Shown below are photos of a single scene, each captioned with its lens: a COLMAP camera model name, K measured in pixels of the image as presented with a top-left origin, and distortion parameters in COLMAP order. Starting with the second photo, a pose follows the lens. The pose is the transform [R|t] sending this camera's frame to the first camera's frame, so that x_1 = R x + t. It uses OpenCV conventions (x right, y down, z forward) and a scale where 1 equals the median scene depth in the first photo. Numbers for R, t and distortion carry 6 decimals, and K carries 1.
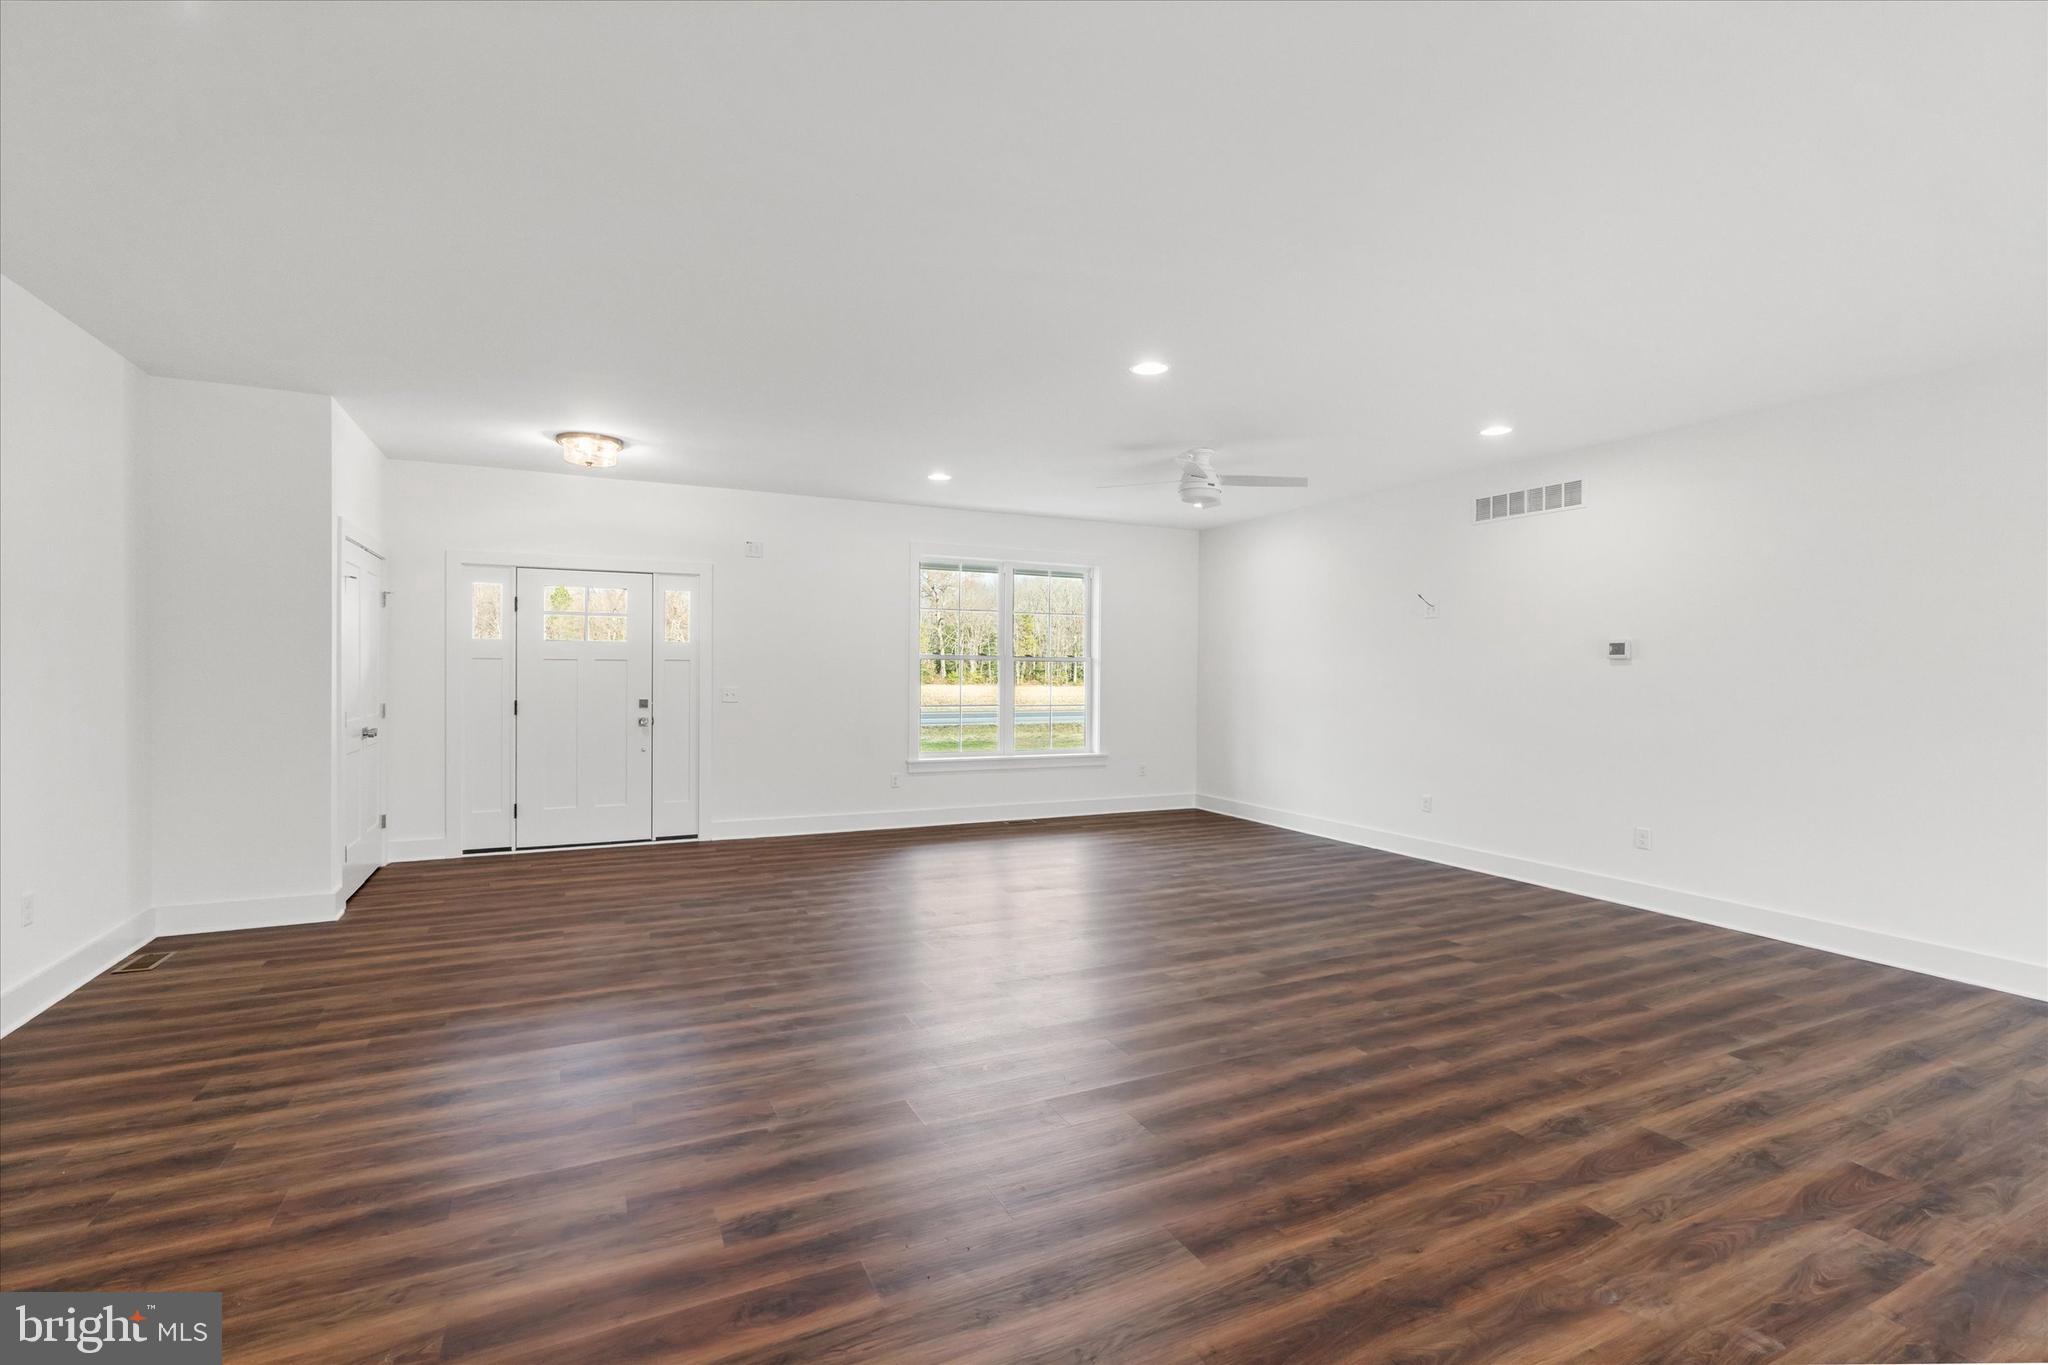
lens RADIAL K [[953.9, 0, 1039.7], [0, 953.9, 683.2], [0, 0, 1]] dist [-0.009490, 0.004954]
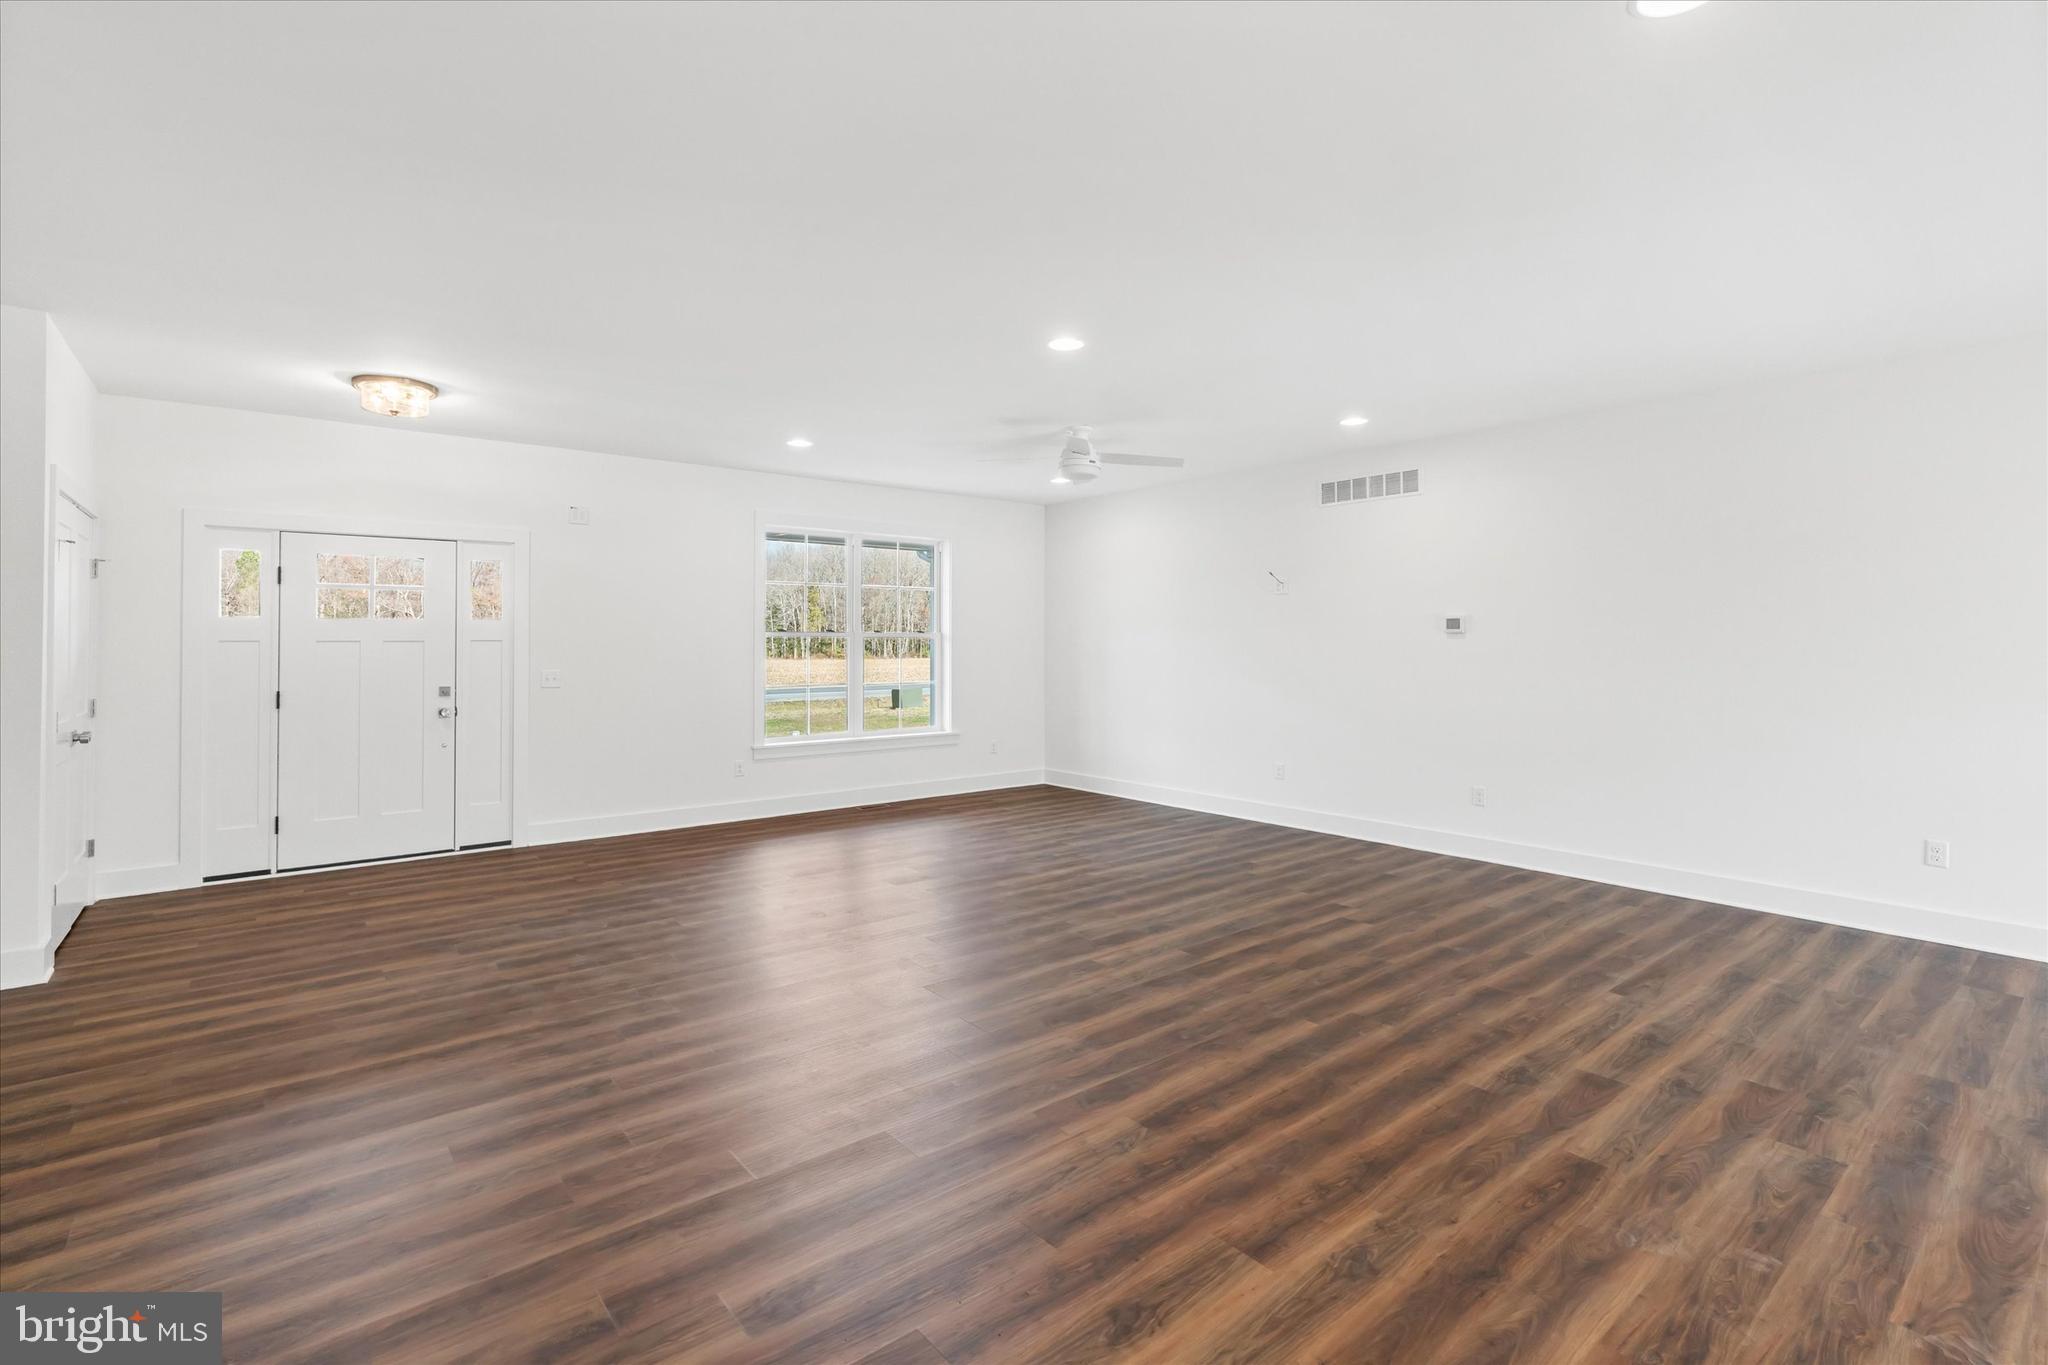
lens RADIAL K [[961.6, 0, 1028.9], [0, 961.6, 626.9], [0, 0, 1]] dist [-0.010444, 0.005117]
pose [[0.971914, -0.005852, 0.235265, -0.149557], [0.012303, 0.999587, -0.025961, -0.011236], [-0.235016, 0.028126, 0.971585, 0.045953]]
